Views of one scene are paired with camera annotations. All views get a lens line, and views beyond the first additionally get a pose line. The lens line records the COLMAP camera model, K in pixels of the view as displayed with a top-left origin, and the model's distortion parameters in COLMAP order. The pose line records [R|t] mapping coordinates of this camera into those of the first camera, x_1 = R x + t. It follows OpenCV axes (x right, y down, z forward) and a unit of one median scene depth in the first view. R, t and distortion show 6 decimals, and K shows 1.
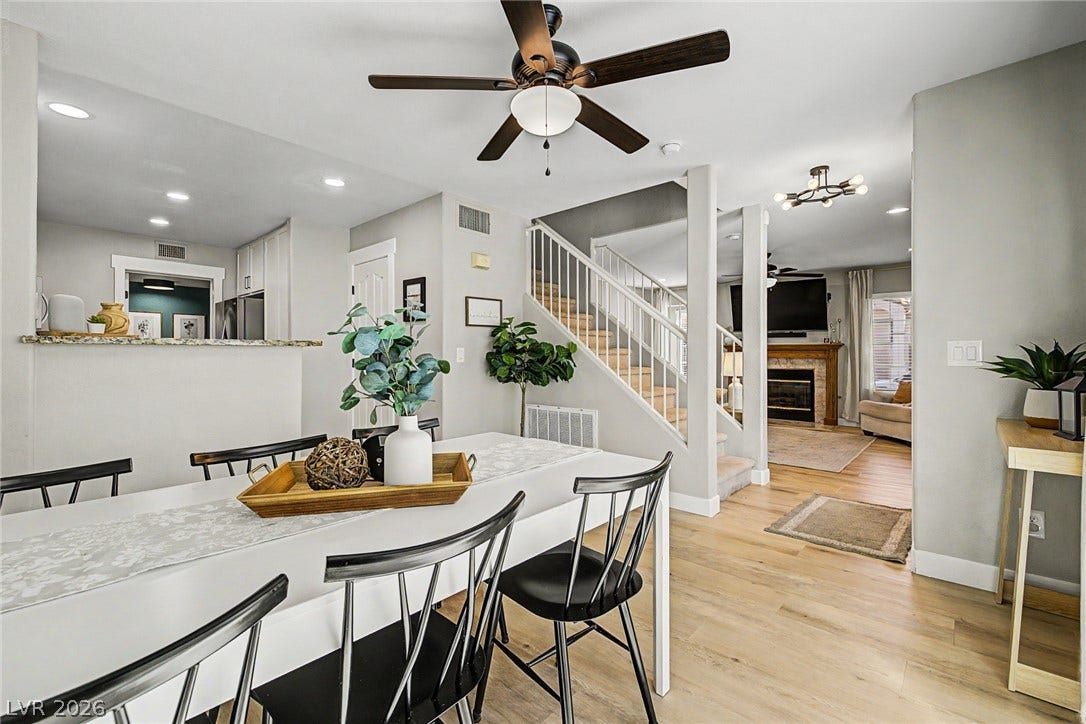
lens RADIAL K [[457.4, 0, 540.3], [0, 457.4, 353.3], [0, 0, 1]] dist [-0.000015, -0.000050]
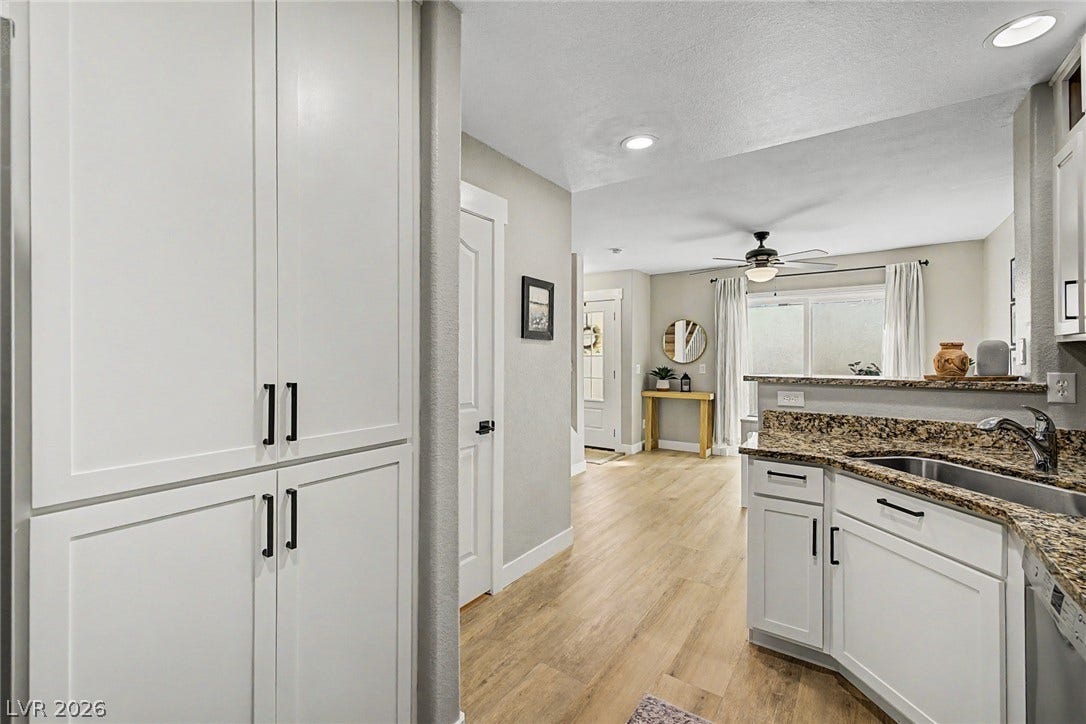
lens RADIAL K [[457.4, 0, 540.3], [0, 457.4, 353.3], [0, 0, 1]] dist [-0.000015, -0.000050]
pose [[-0.105031, 0.004395, 0.994459, -1.000778], [-0.002282, 0.999987, -0.004661, -0.045151], [-0.994466, -0.002759, -0.105019, 1.086935]]
